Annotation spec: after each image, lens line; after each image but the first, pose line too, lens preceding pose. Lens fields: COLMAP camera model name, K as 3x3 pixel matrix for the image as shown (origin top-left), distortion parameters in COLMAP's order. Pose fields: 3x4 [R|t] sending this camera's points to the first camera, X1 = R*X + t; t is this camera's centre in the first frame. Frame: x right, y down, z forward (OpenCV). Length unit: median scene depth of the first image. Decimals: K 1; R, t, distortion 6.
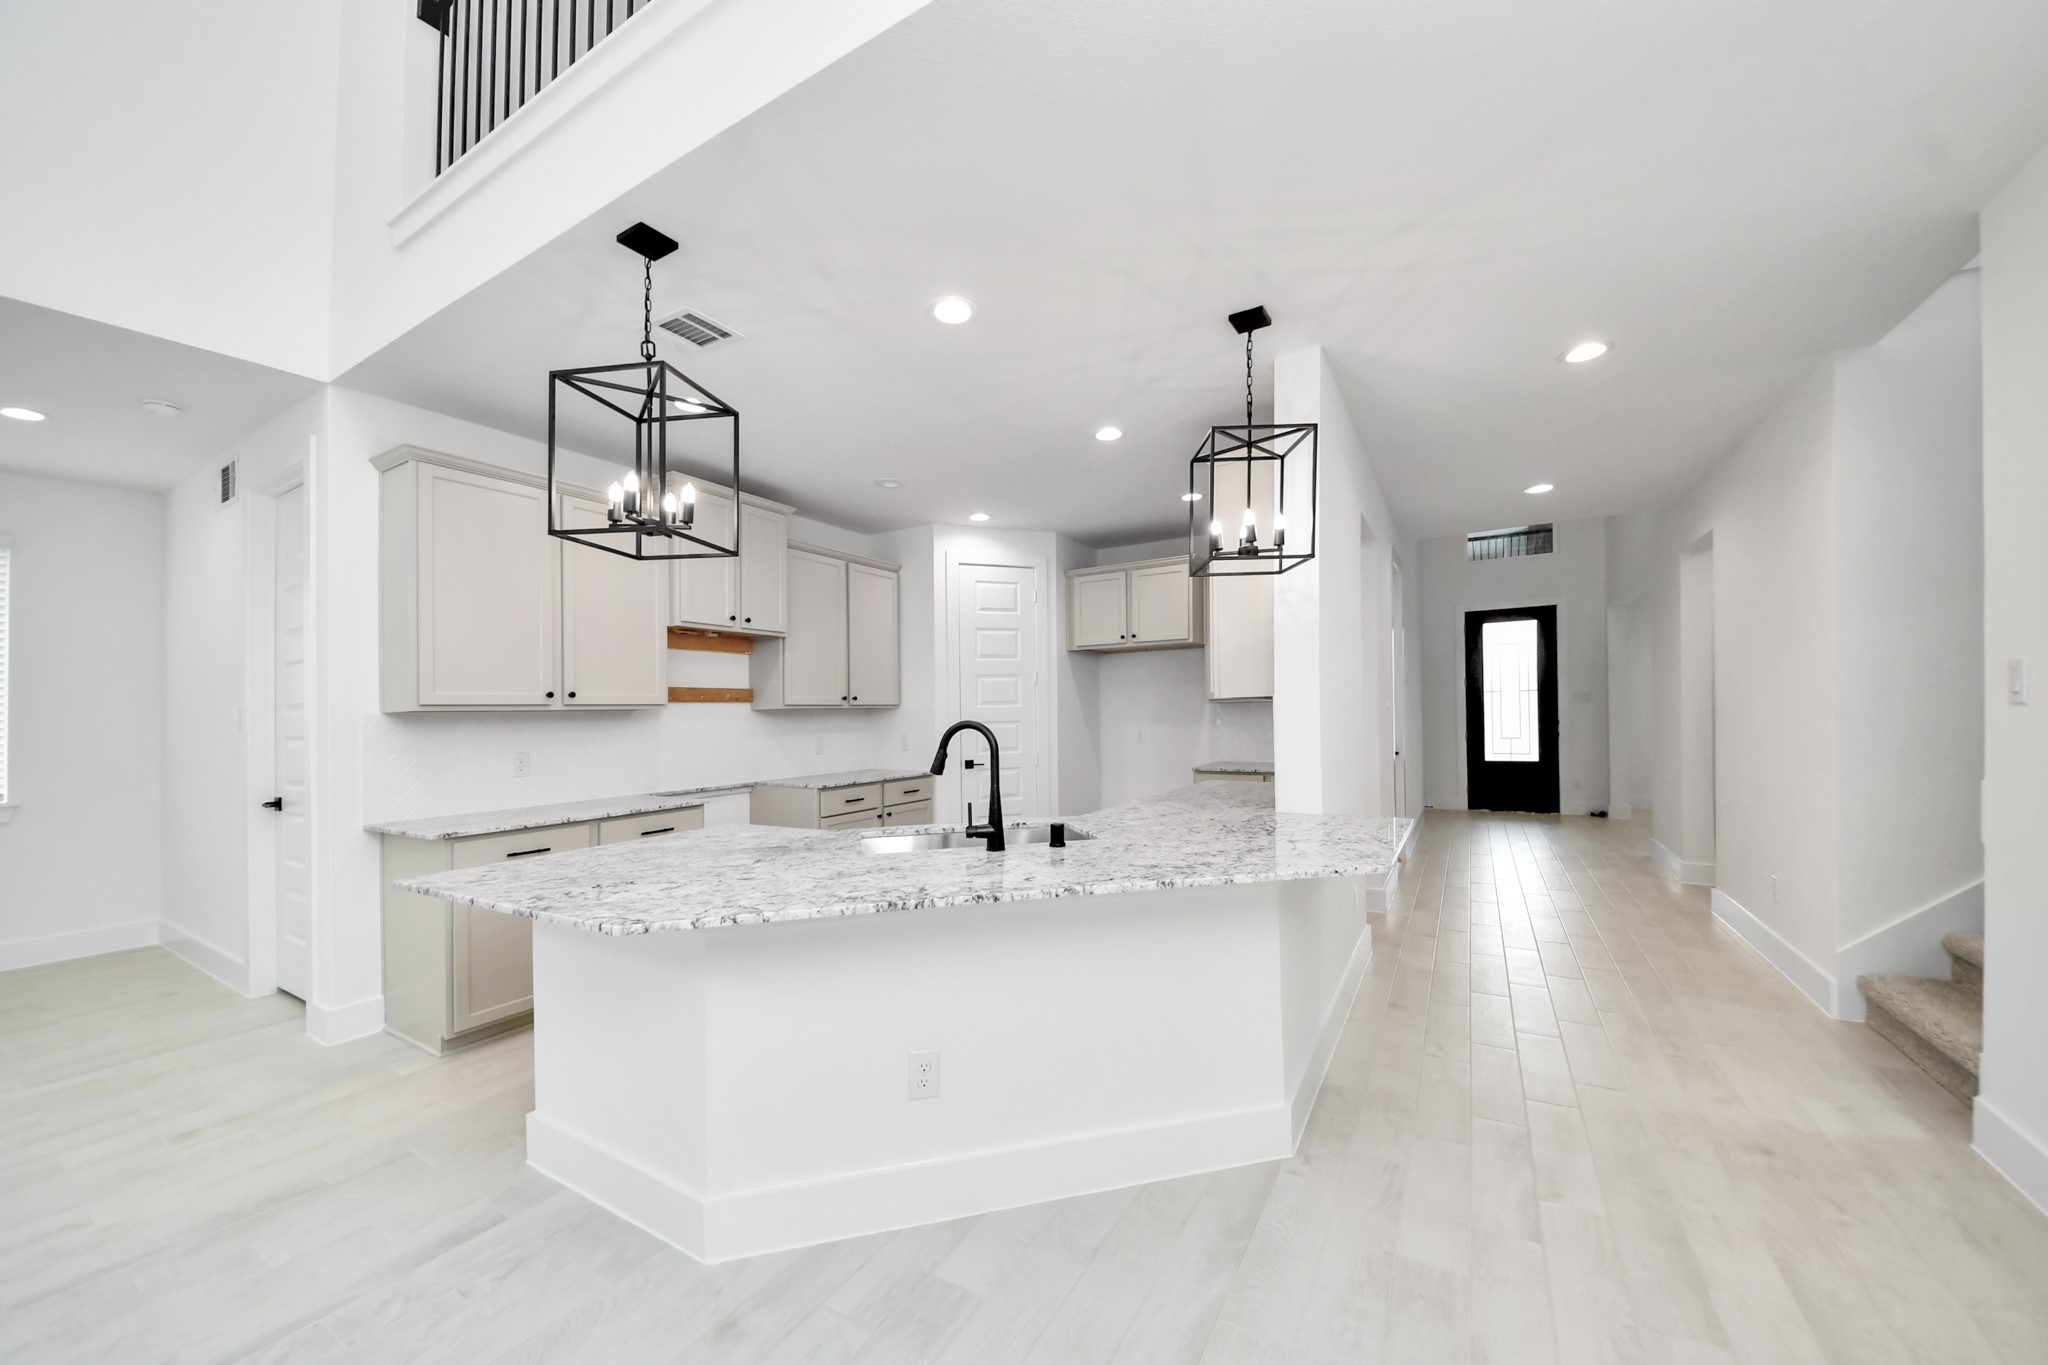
lens RADIAL K [[739.8, 0, 1010.5], [0, 739.8, 699.8], [0, 0, 1]] dist [0.053794, -0.000222]
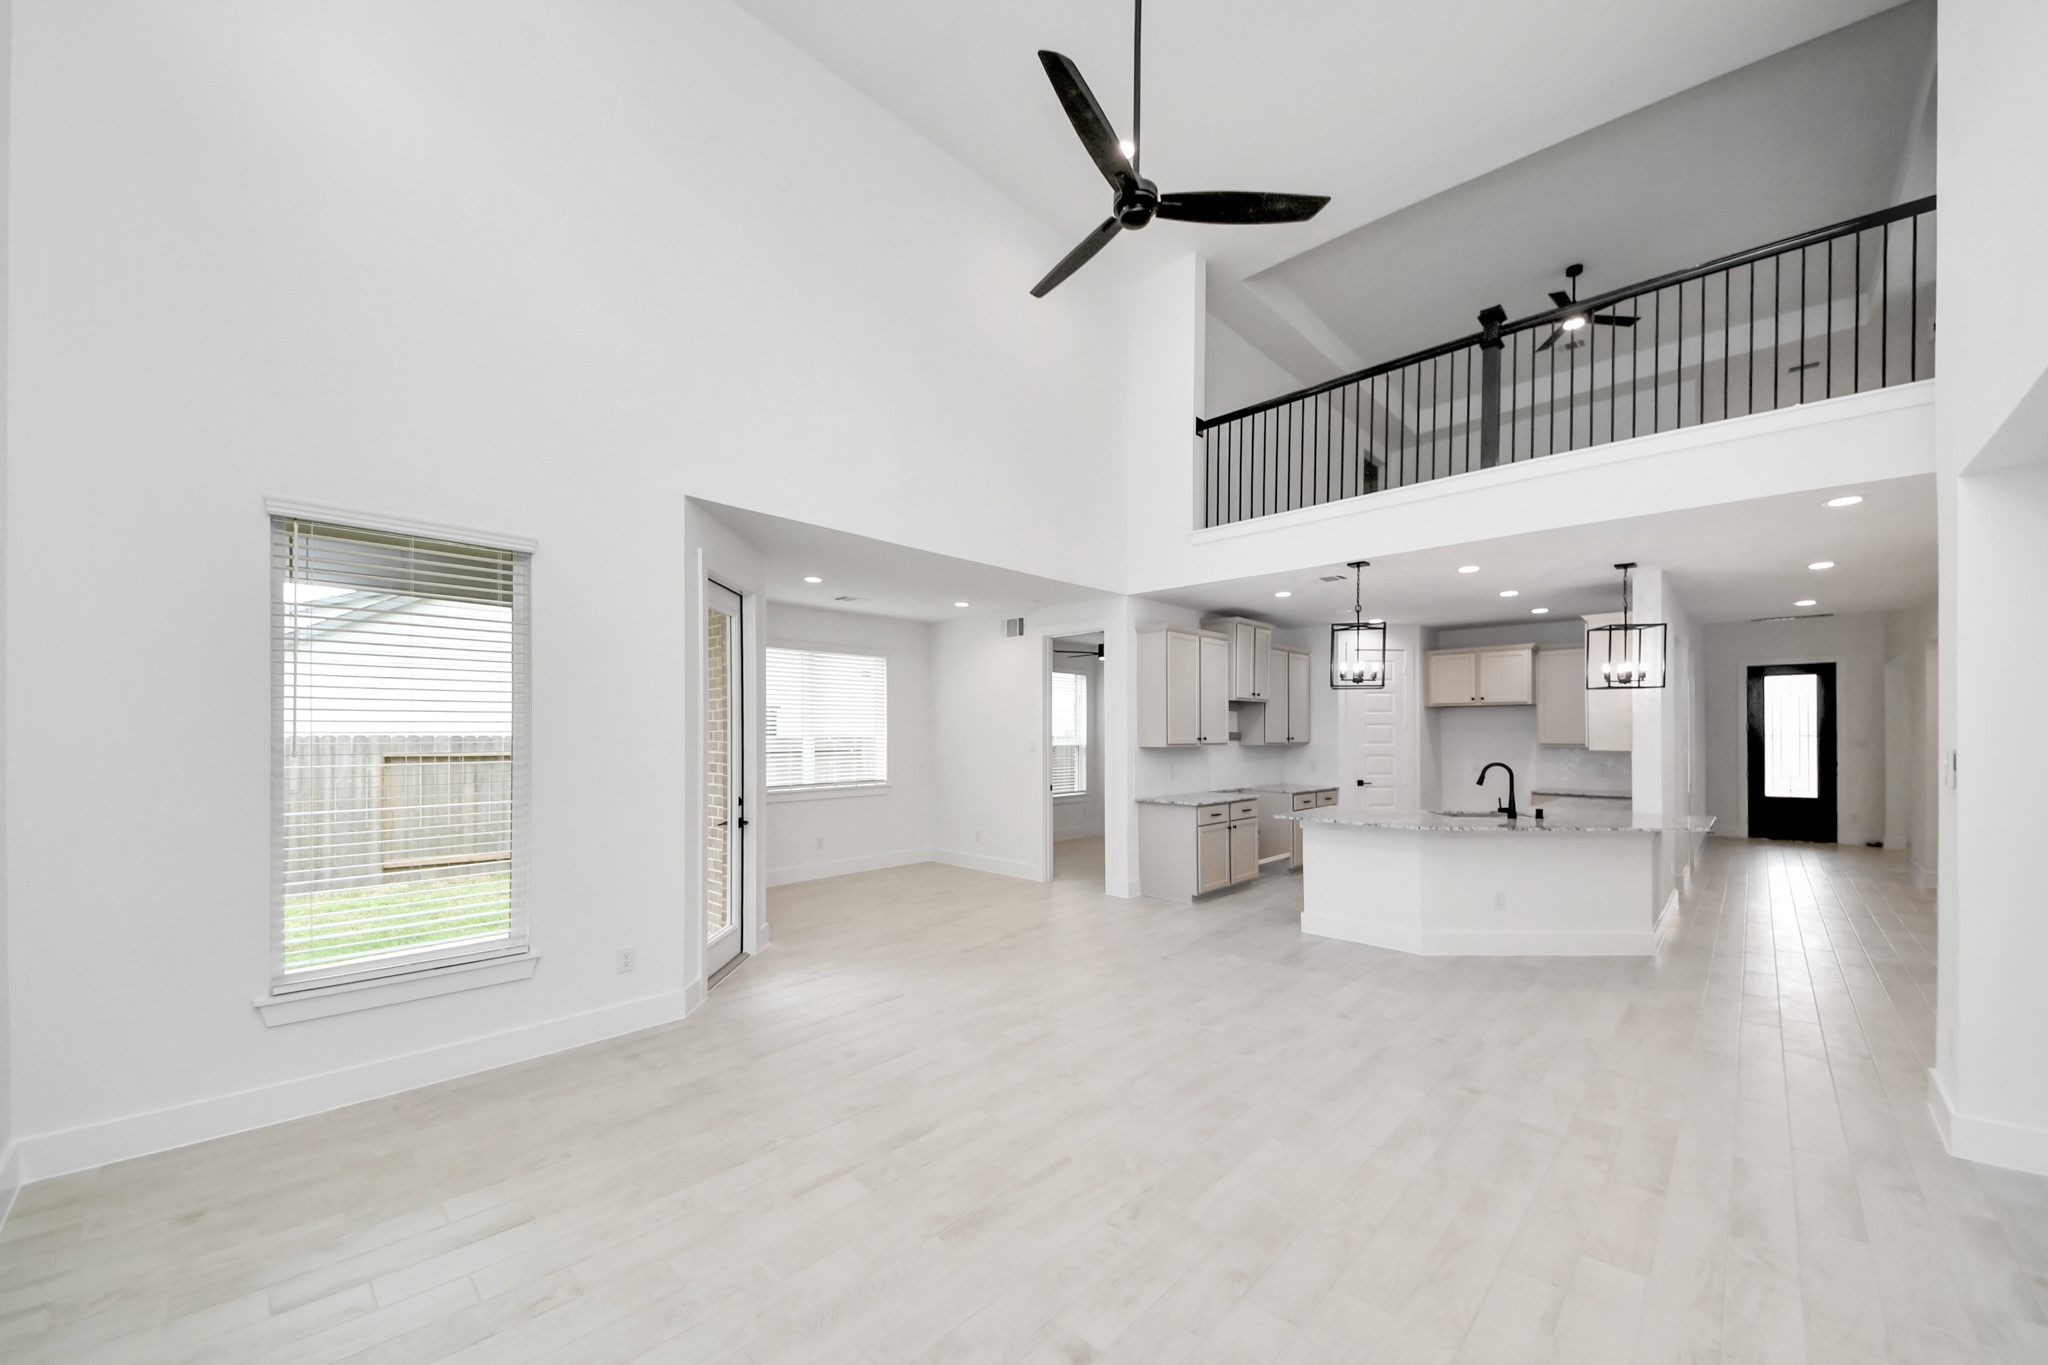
lens RADIAL K [[782.6, 0, 1022.1], [0, 782.6, 707.1], [0, 0, 1]] dist [0.000156, -0.000293]
pose [[0.978653, 0.013640, -0.205065, -0.388876], [-0.016597, 0.999782, -0.012706, -0.034142], [0.204847, 0.015838, 0.978666, -0.652686]]
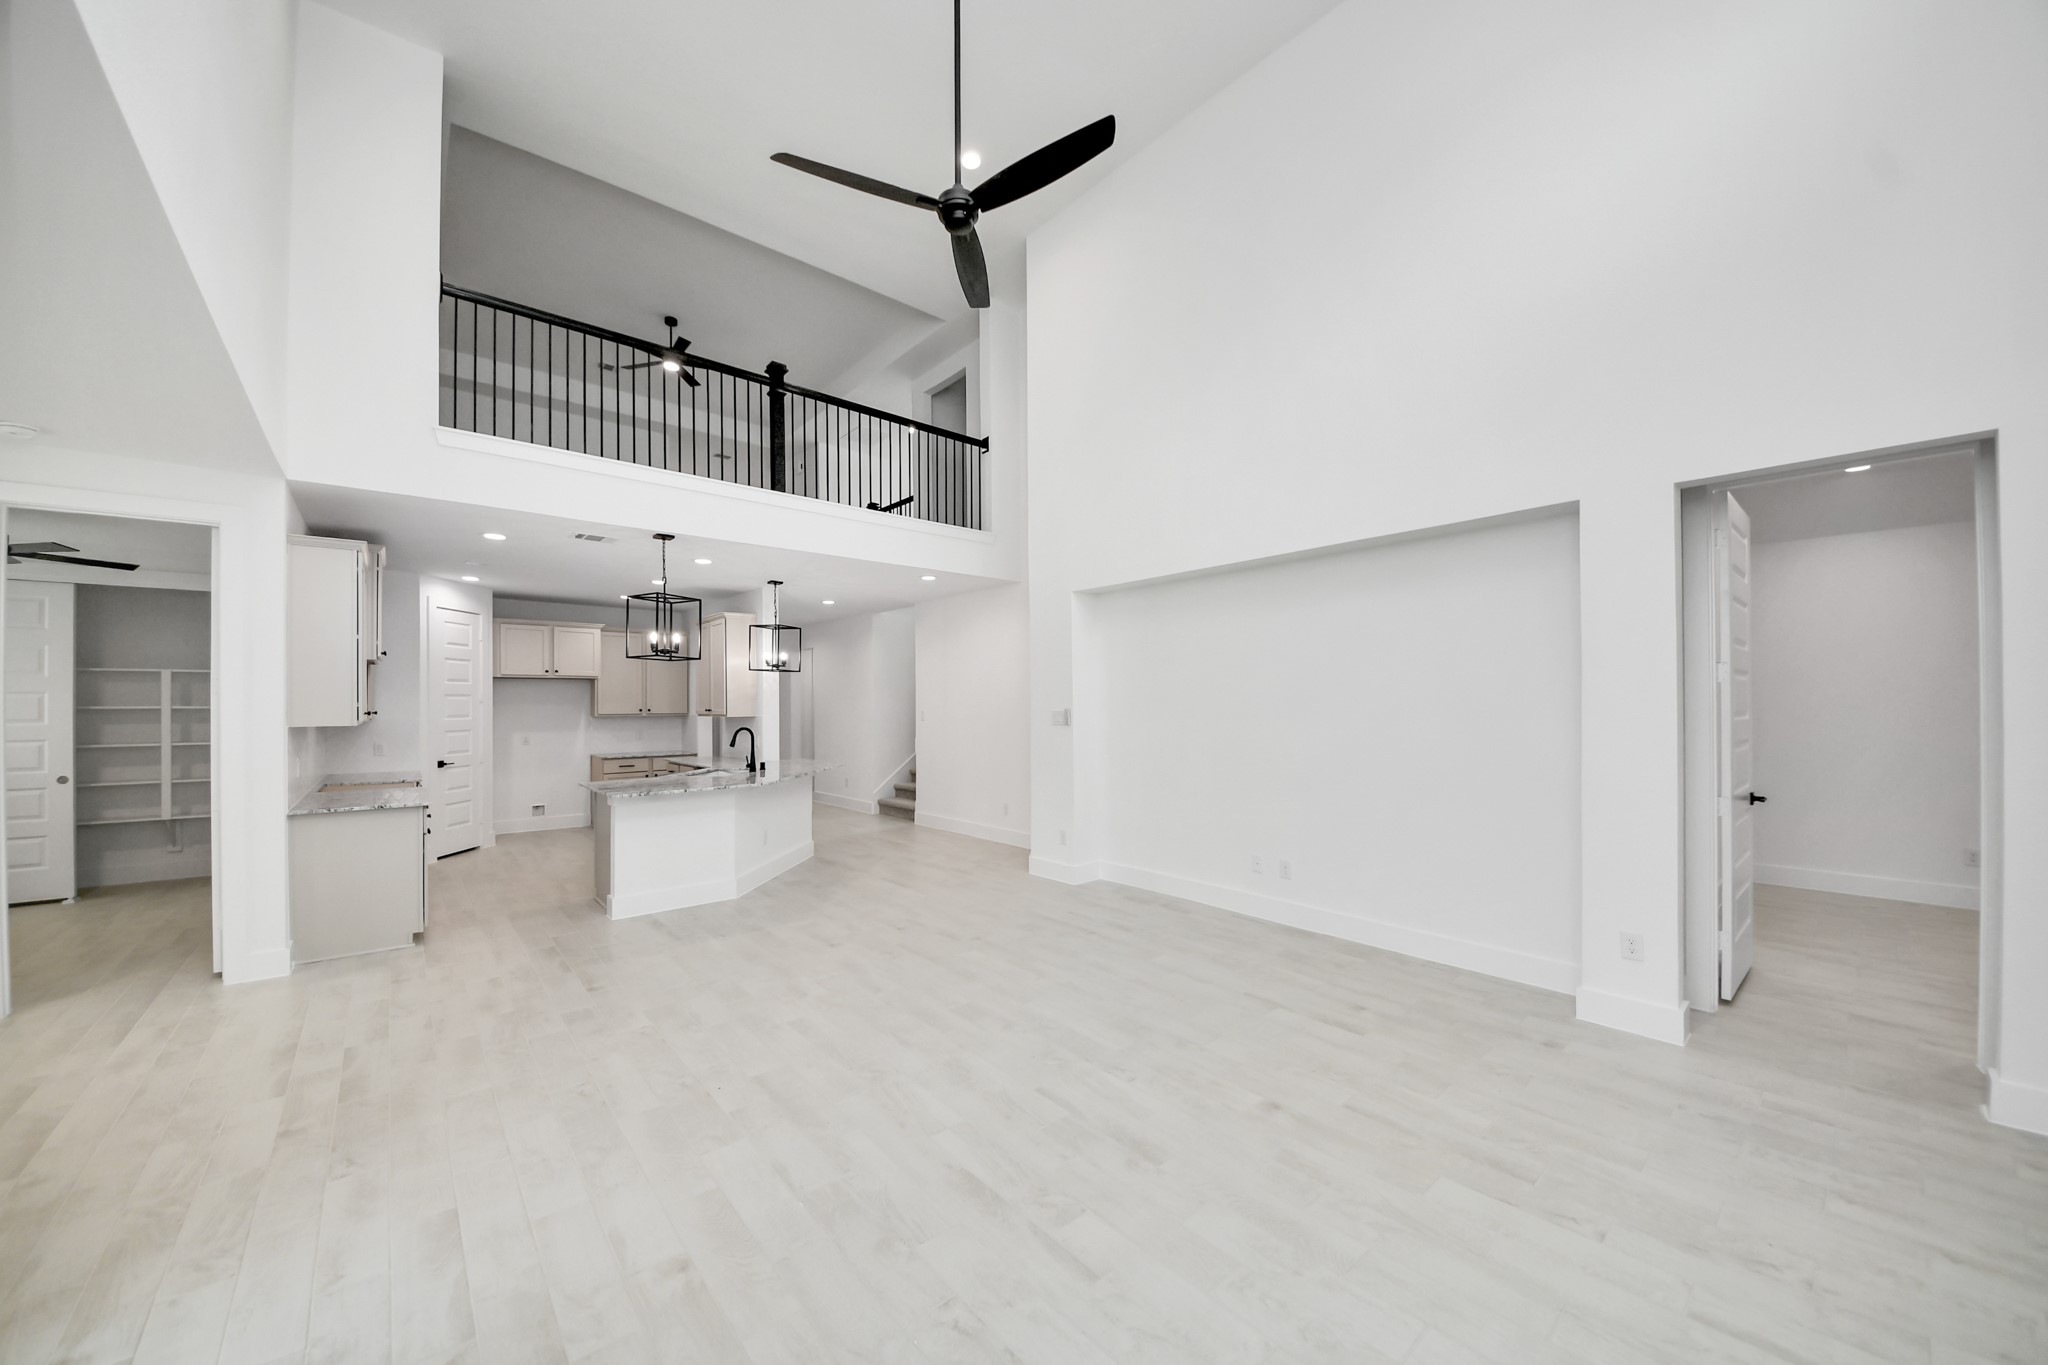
lens RADIAL K [[718.4, 0, 1019.2], [0, 718.4, 695.7], [0, 0, 1]] dist [-0.001350, -0.000144]
pose [[0.304323, 0.020085, 0.952357, -0.912341], [-0.012389, 0.999777, -0.017126, -0.022958], [-0.952488, -0.006587, 0.304504, -0.318396]]
